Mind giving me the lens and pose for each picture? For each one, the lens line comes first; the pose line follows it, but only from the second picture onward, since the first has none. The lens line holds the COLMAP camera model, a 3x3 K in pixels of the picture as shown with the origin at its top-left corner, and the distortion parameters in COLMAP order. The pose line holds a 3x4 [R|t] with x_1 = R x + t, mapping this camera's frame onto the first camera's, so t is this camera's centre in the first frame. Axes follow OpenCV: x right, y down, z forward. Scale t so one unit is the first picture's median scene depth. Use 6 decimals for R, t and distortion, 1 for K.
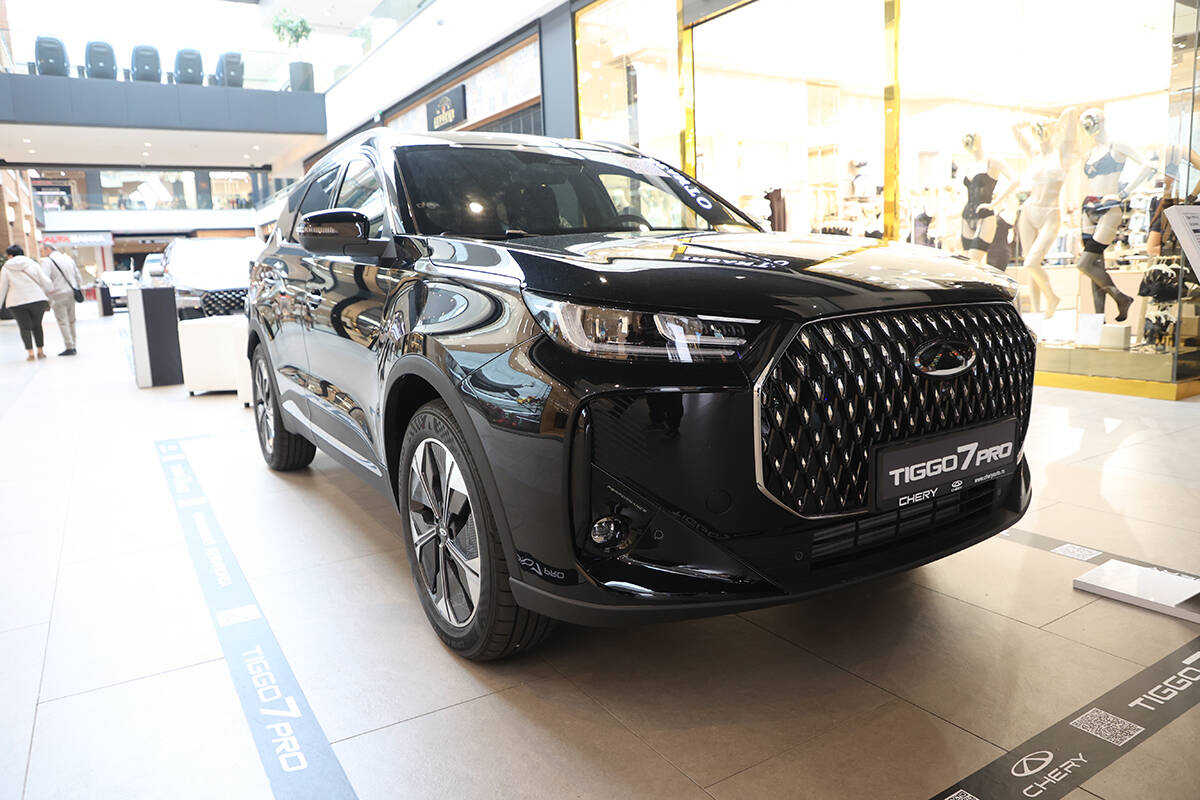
lens RADIAL K [[816.0, 0, 600.0], [0, 816.0, 400.0], [0, 0, 1]] dist [-0.054334, 0.002904]
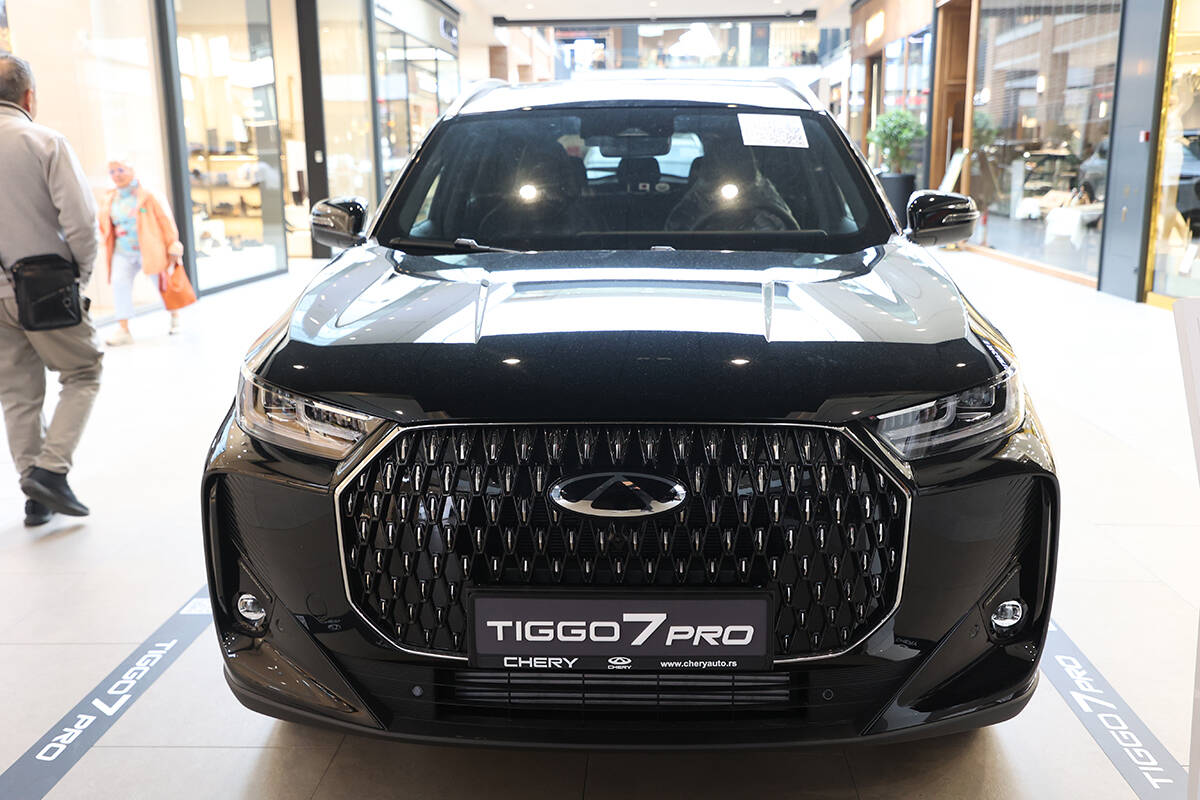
lens RADIAL K [[1181.1, 0, 600.0], [0, 1181.1, 400.0], [0, 0, 1]] dist [0.085899, 0.004683]
pose [[0.813447, 0.141426, -0.564183, 0.635939], [-0.110203, 0.989894, 0.089247, -0.146623], [0.571103, -0.010423, 0.820812, 0.049010]]
